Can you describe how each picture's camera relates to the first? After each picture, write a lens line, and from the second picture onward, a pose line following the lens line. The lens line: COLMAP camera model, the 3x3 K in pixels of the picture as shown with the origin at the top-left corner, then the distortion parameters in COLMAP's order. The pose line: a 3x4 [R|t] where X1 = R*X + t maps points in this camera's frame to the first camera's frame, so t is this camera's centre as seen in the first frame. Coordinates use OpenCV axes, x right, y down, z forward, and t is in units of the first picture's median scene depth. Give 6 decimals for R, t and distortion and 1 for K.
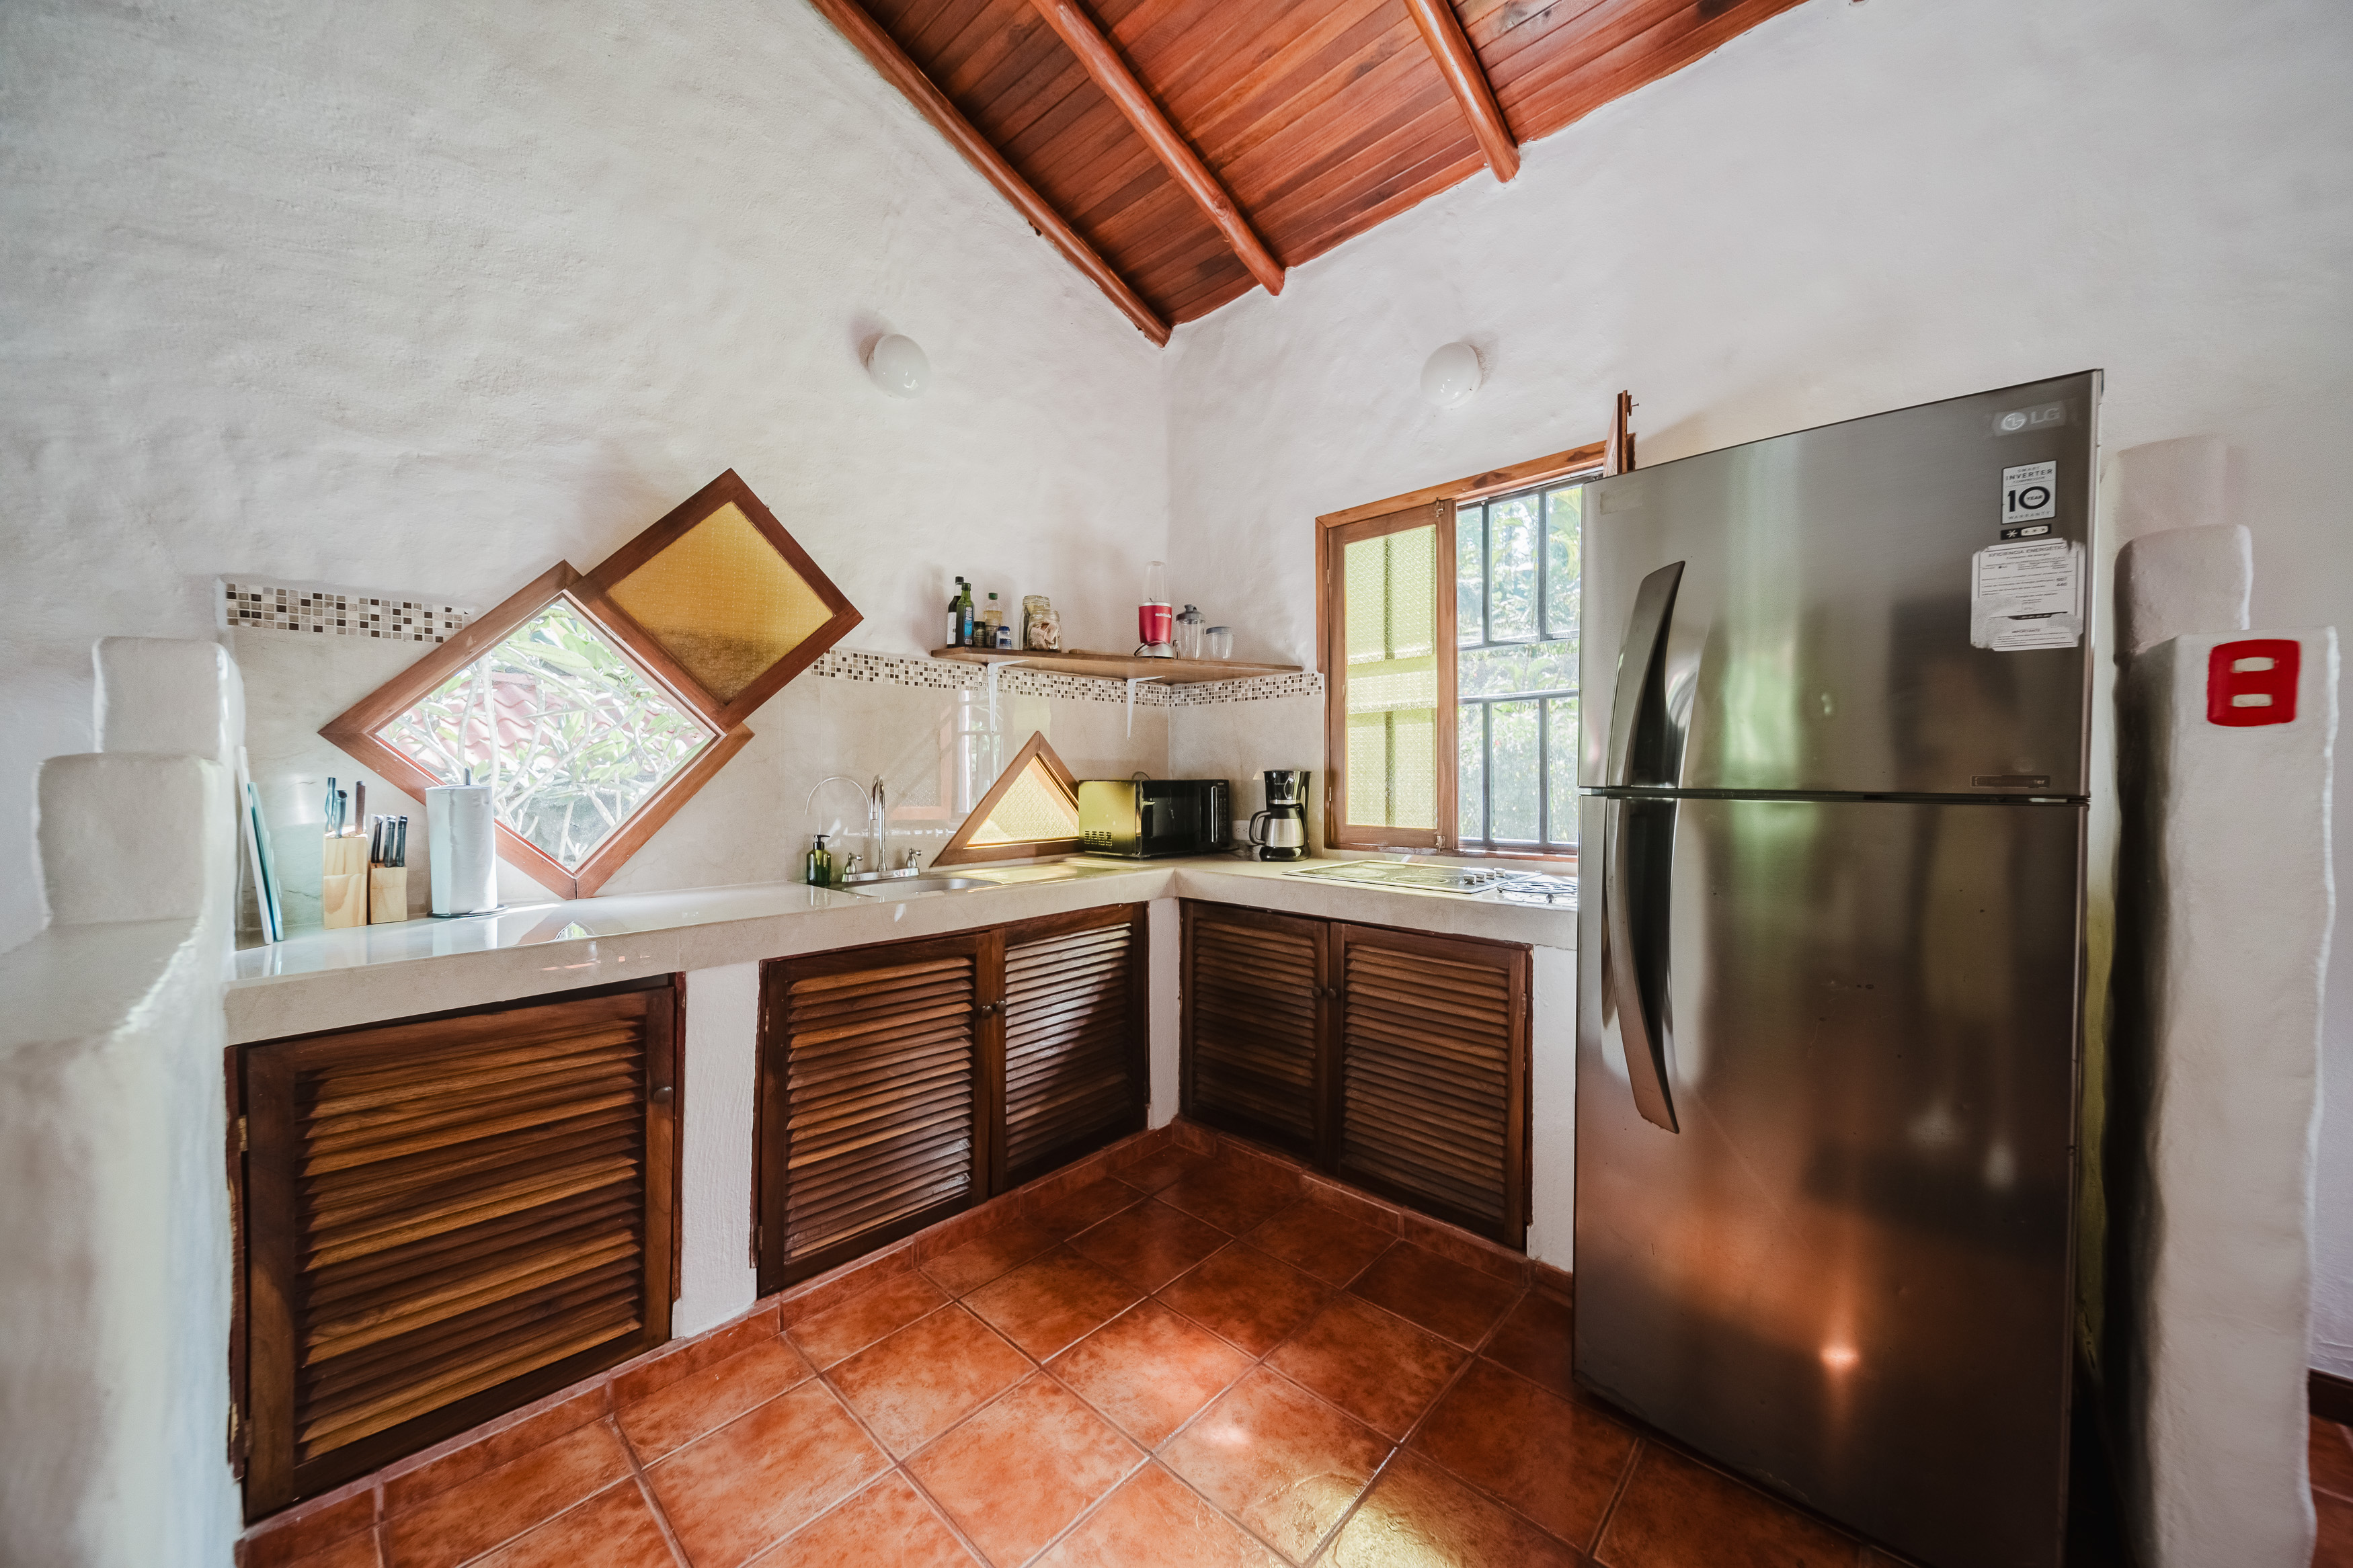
lens RADIAL K [[858.5, 0, 1214.6], [0, 858.5, 792.0], [0, 0, 1]] dist [-0.000702, -0.000036]
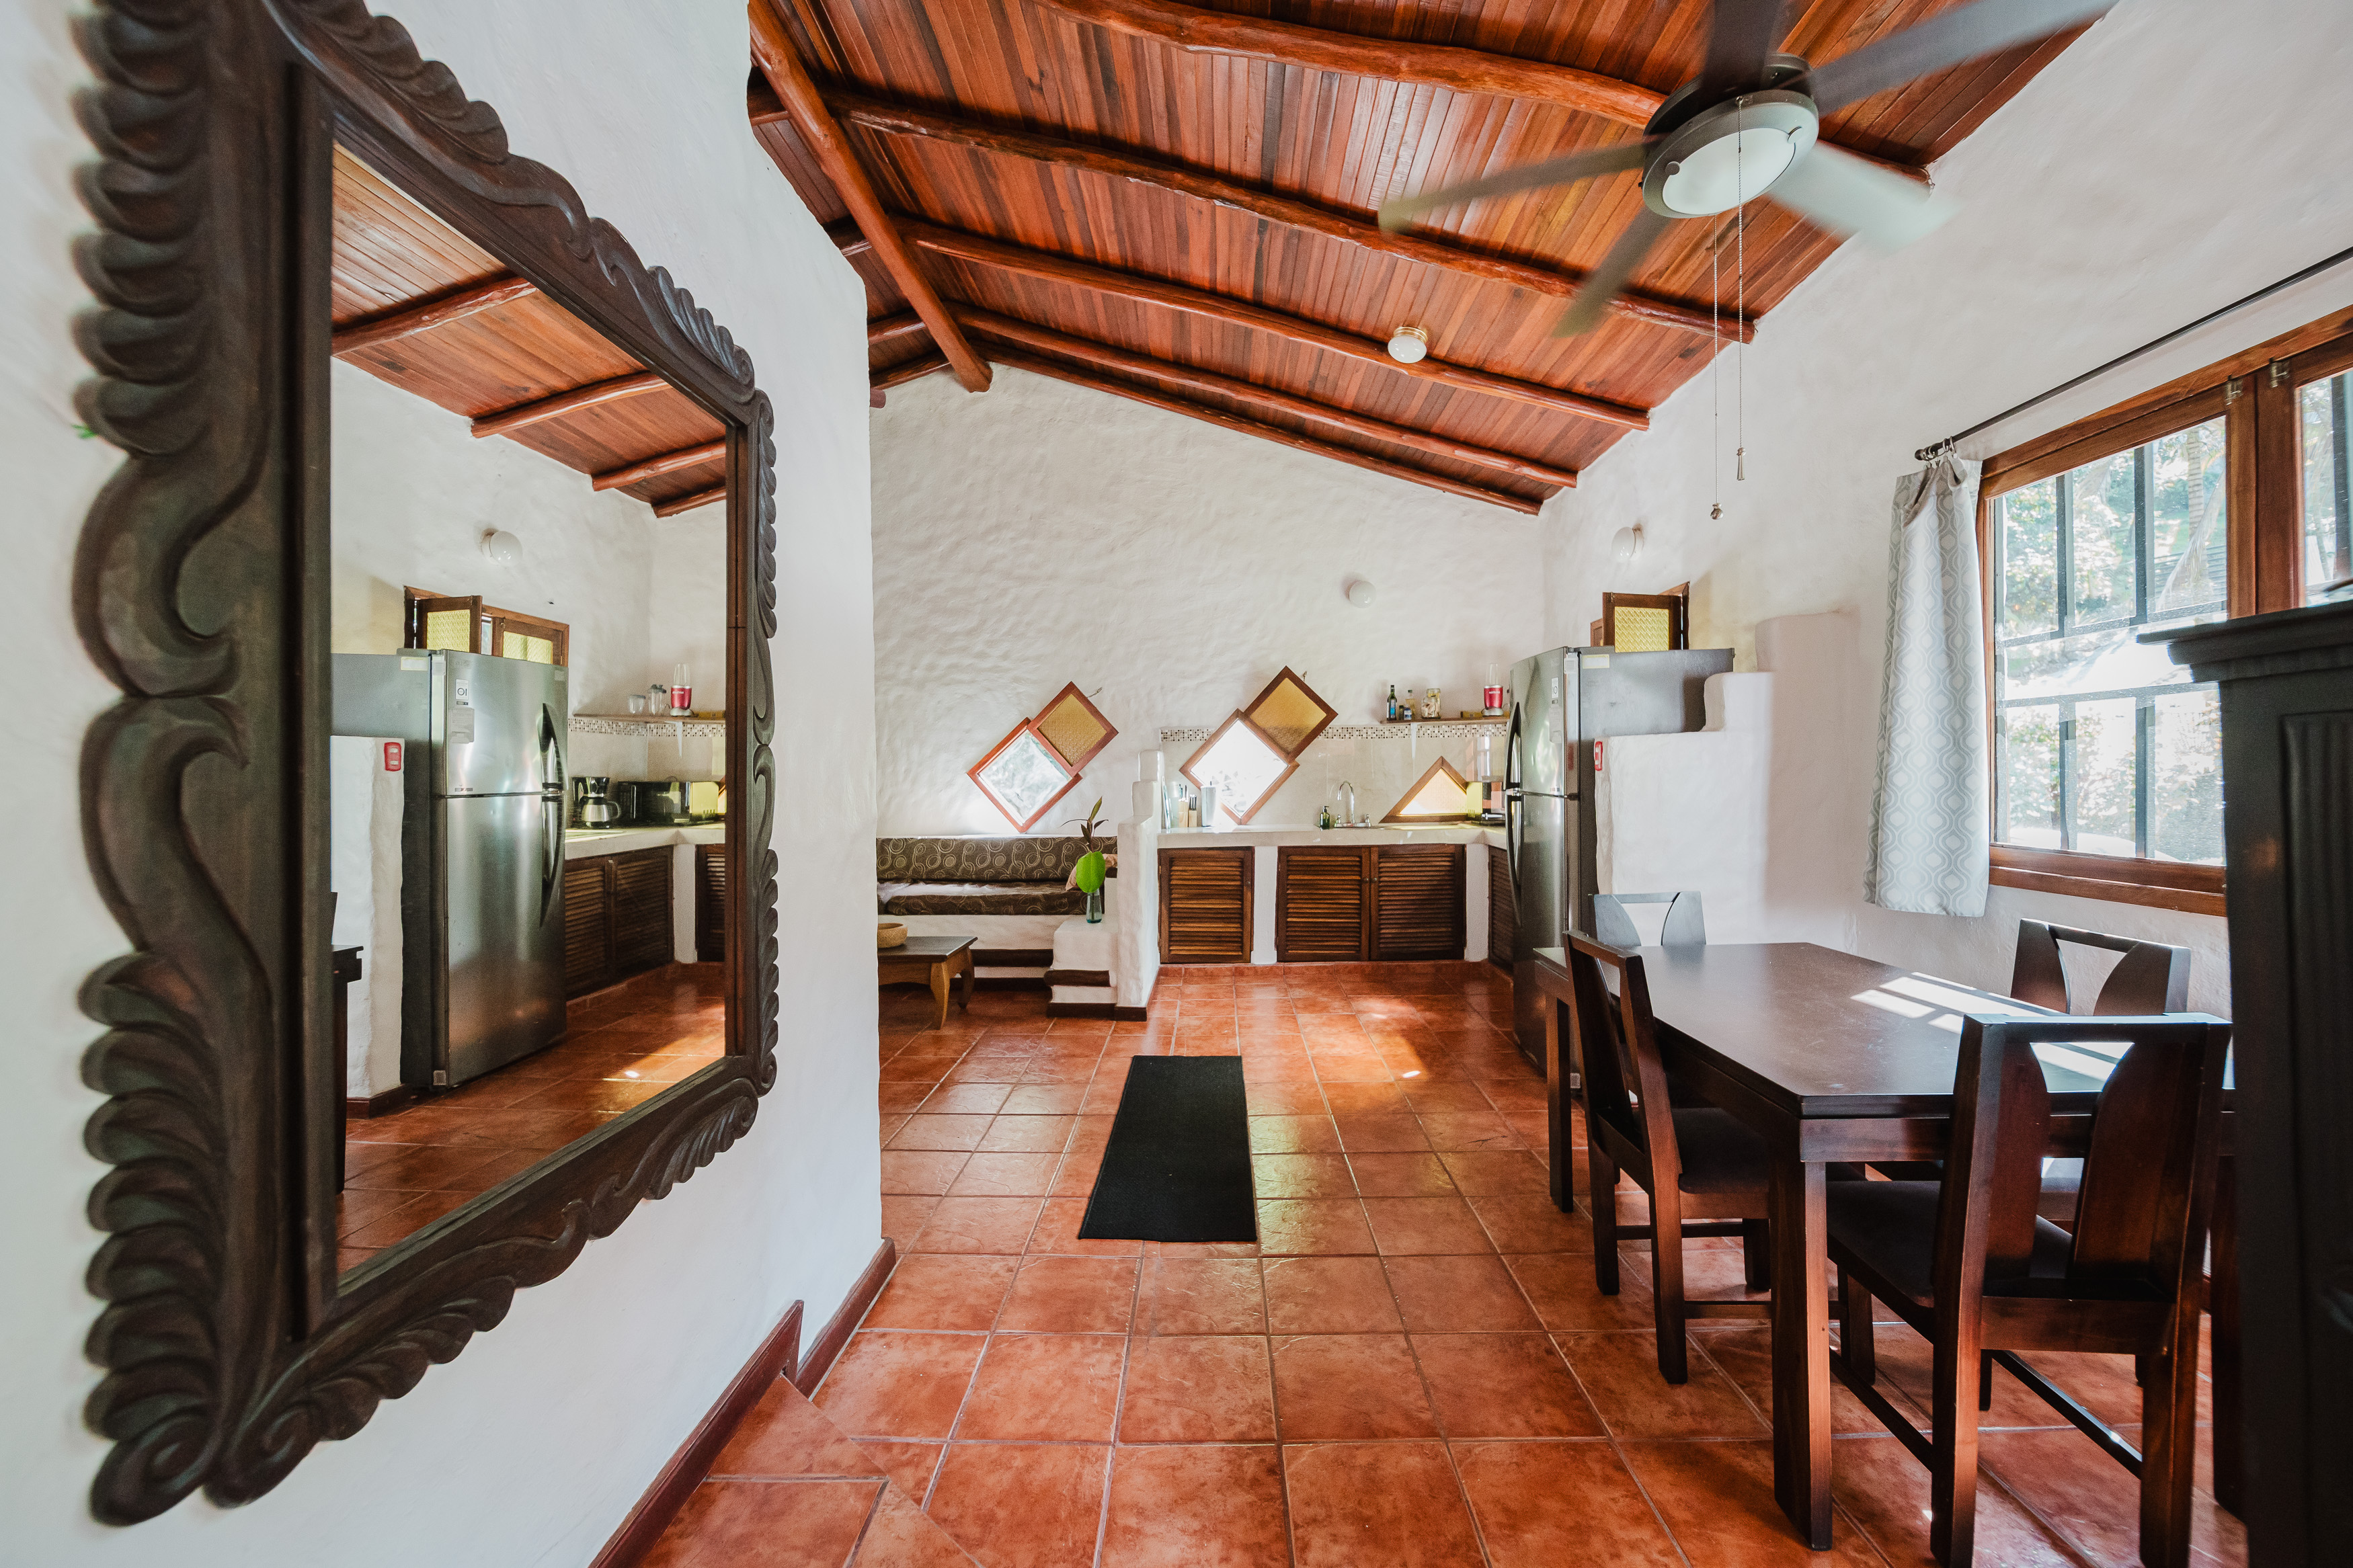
lens RADIAL K [[836.4, 0, 1176.5], [0, 836.4, 784.0], [0, 0, 1]] dist [0.000178, 0.000003]
pose [[0.643146, 0.003210, -0.765737, 1.044219], [-0.000236, 0.999992, 0.003994, -0.020252], [0.765744, -0.002388, 0.643141, -0.800495]]
